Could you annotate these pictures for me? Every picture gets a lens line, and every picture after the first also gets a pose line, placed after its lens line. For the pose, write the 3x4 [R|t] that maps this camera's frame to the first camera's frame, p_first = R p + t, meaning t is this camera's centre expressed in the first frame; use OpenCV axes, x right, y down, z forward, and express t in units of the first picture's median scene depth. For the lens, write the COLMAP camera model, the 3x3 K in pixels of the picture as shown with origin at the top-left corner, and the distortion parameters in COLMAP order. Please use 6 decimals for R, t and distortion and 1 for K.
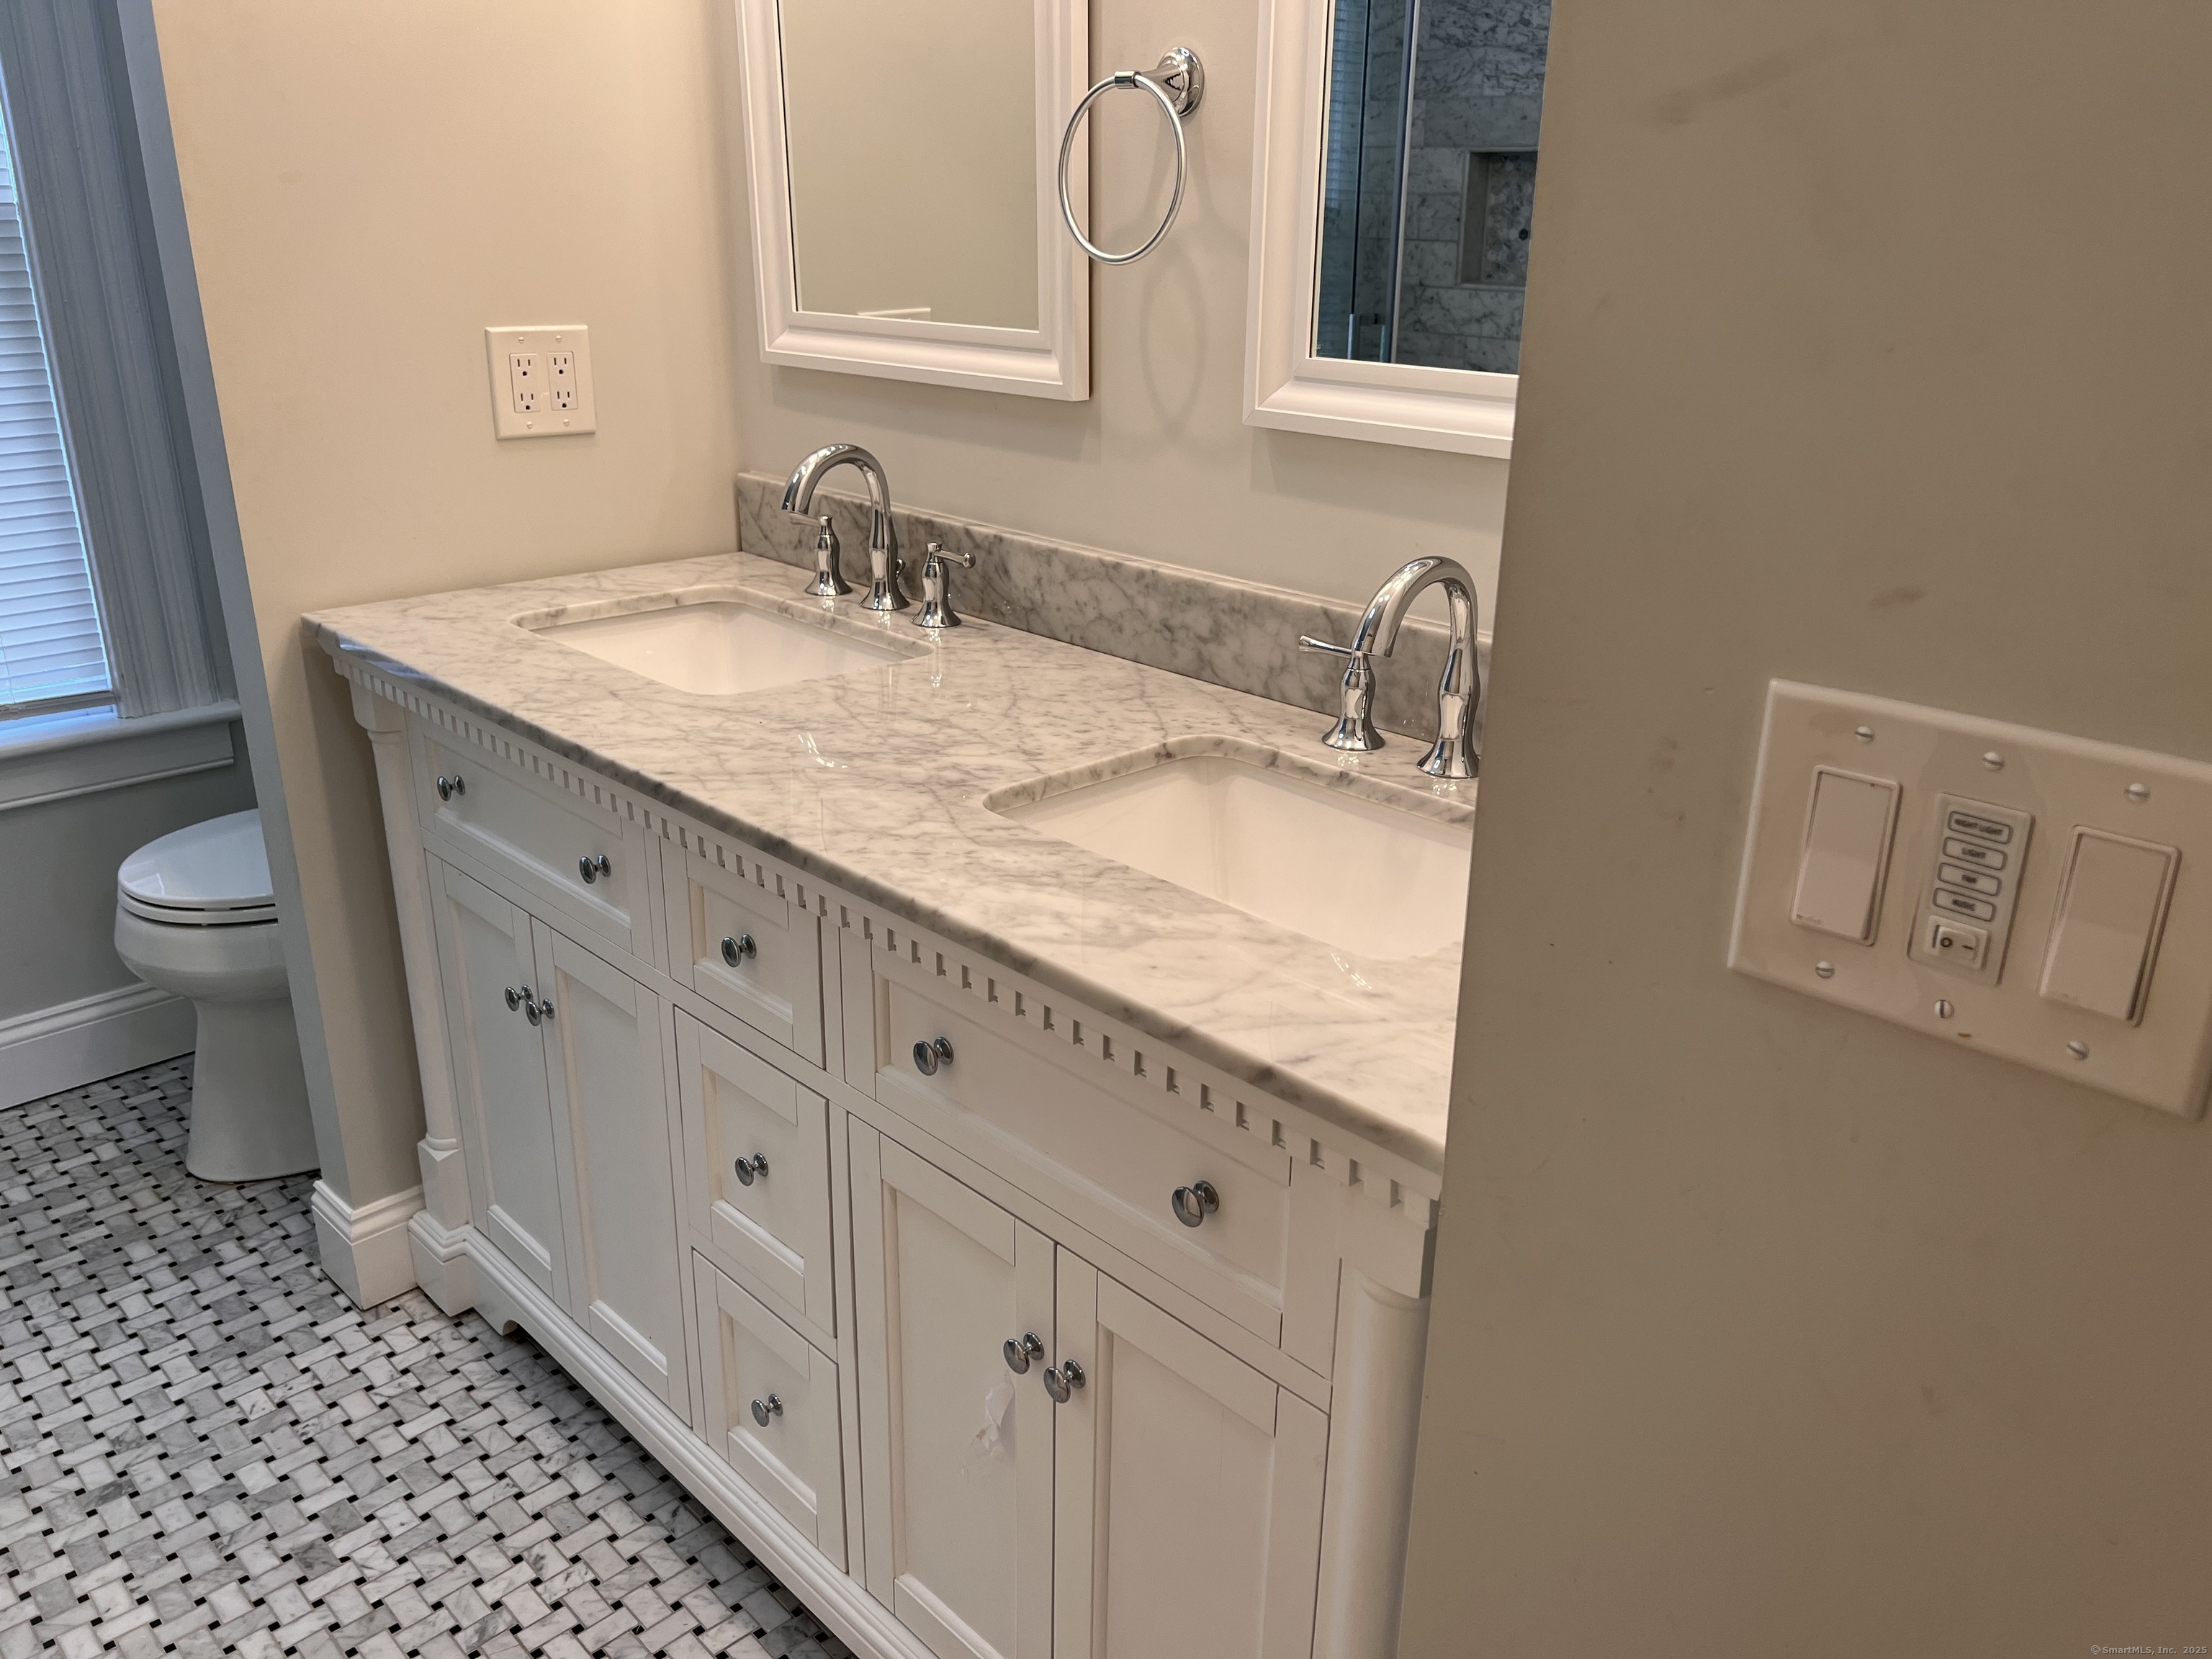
lens RADIAL K [[1671.2, 0, 1134.0], [0, 1671.2, 846.3], [0, 0, 1]] dist [0.090367, -0.135311]
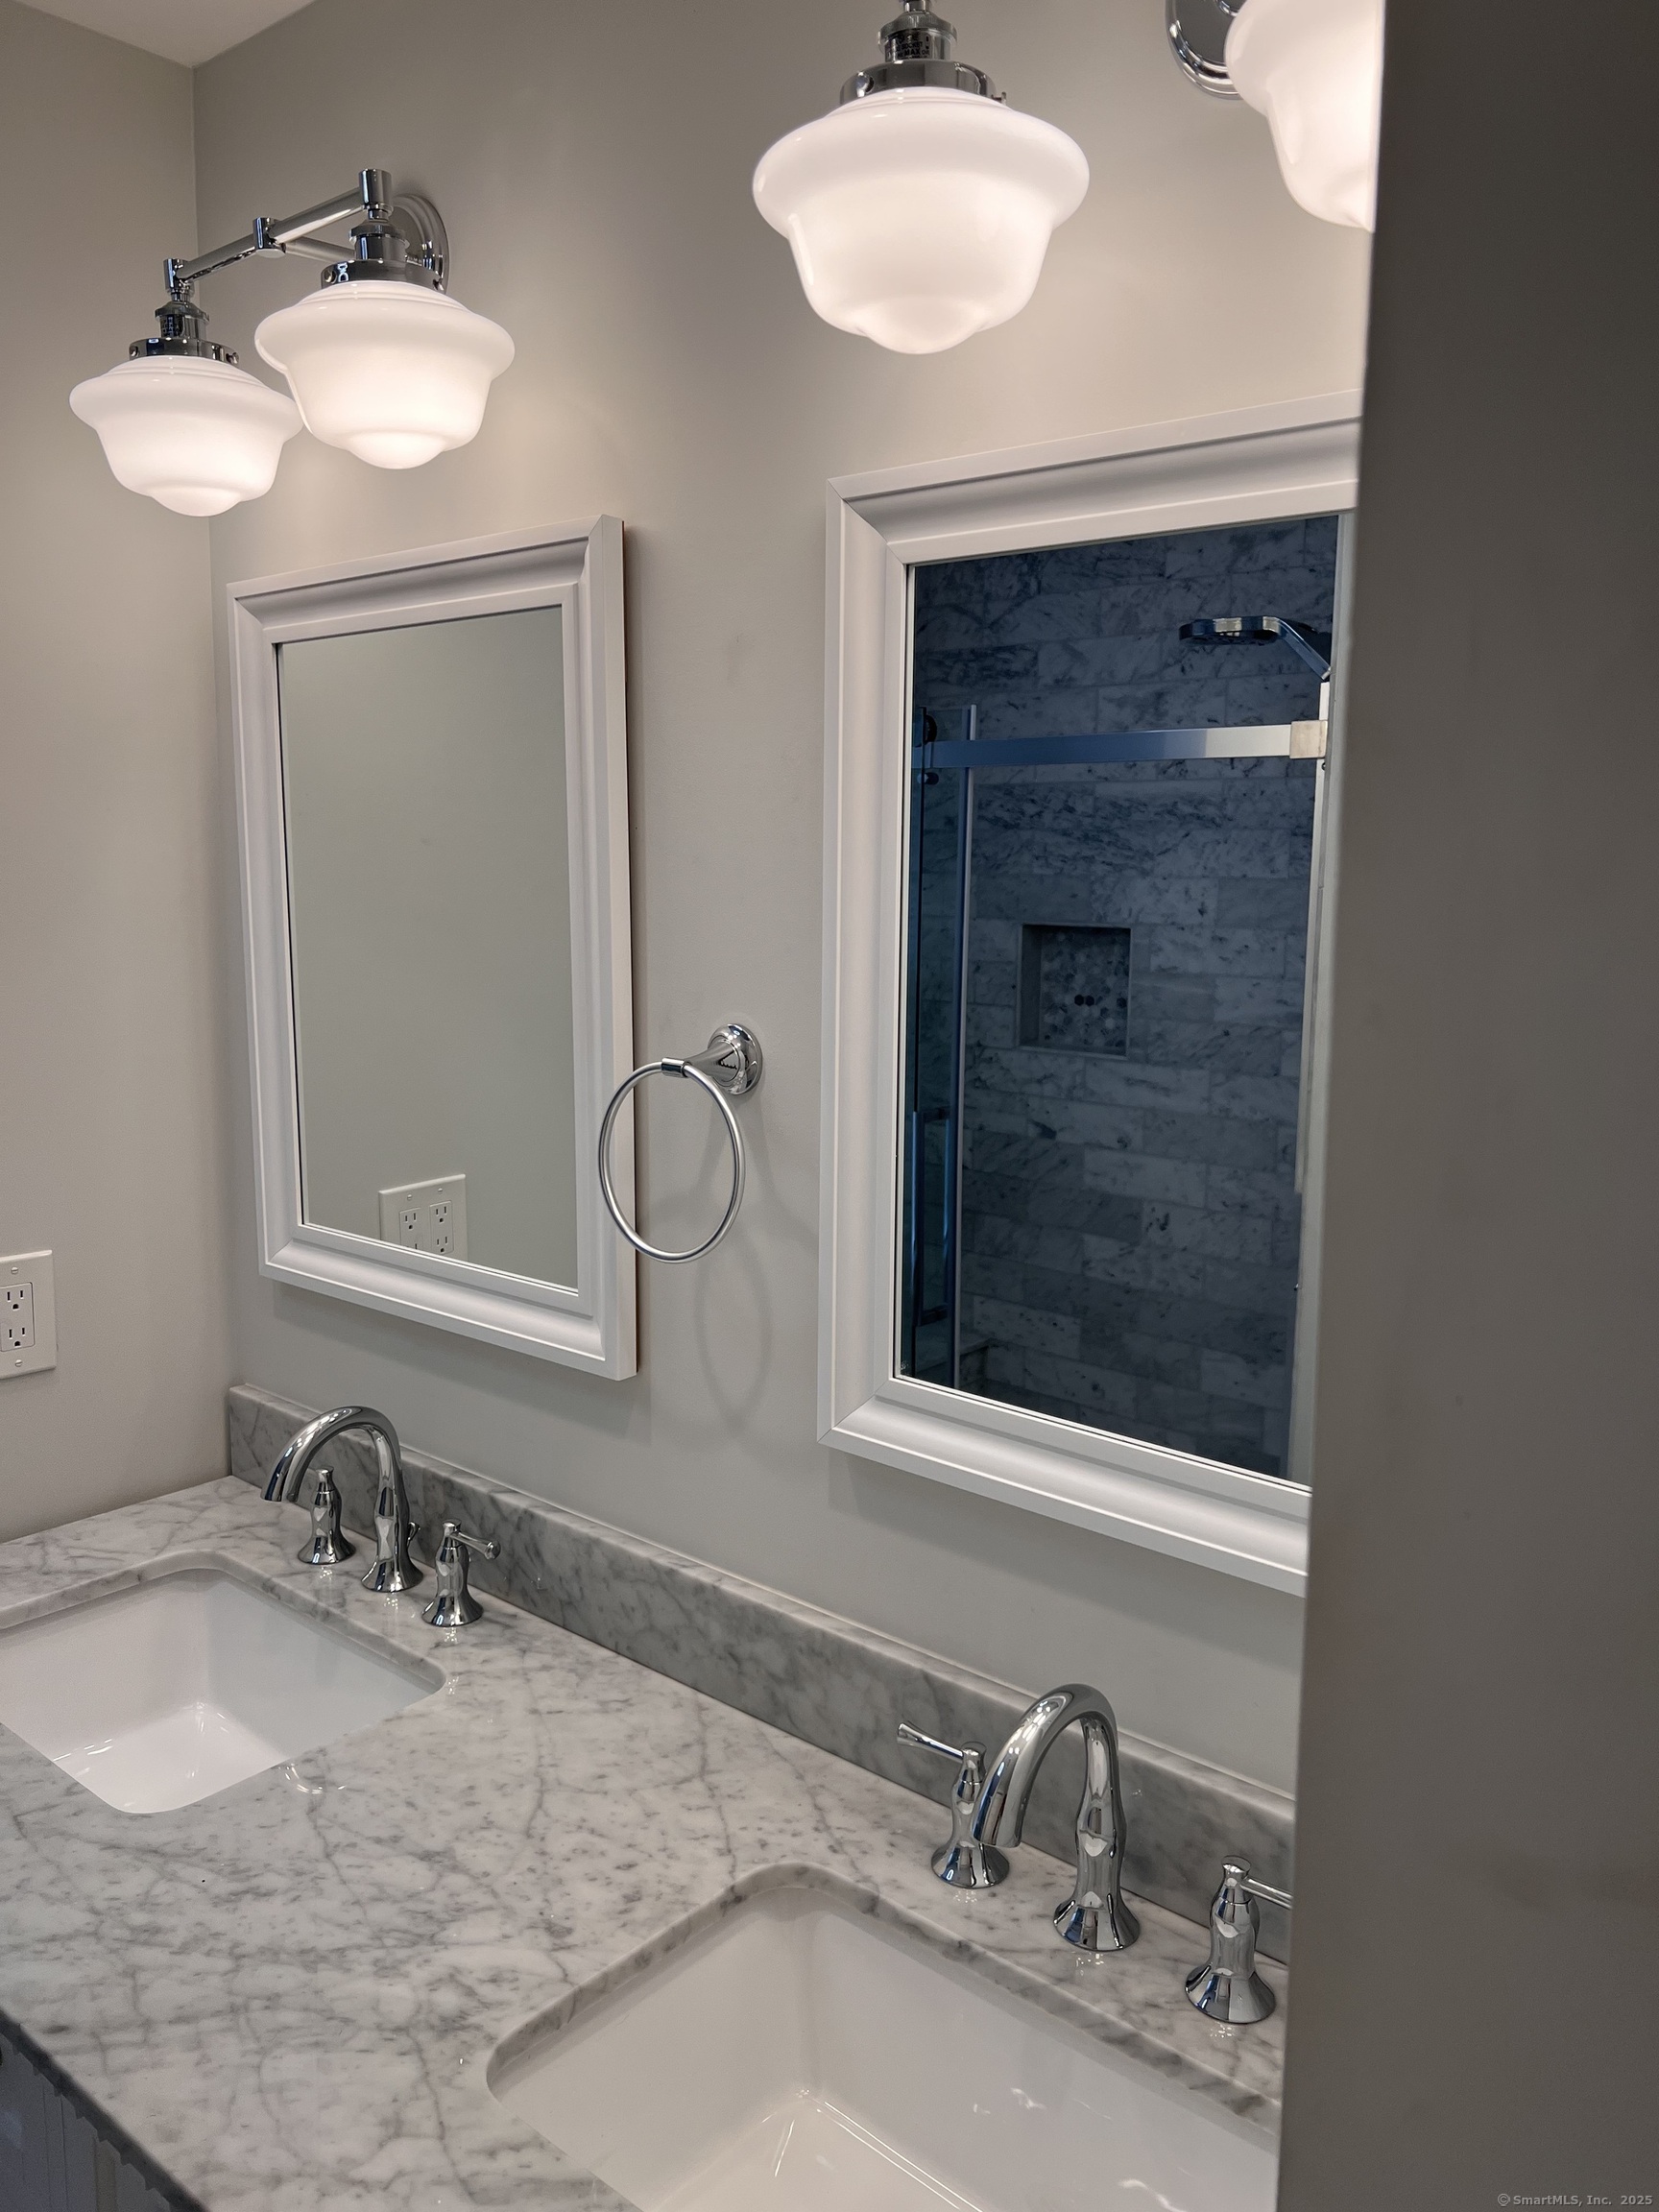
lens RADIAL K [[1672.1, 0, 833.4], [0, 1672.1, 1171.1], [0, 0, 1]] dist [0.090674, -0.192628]
pose [[0.996549, -0.014119, 0.081800, 0.004763], [0.029317, 0.981787, -0.187711, -0.200135], [-0.077660, 0.189461, 0.978812, 0.136929]]
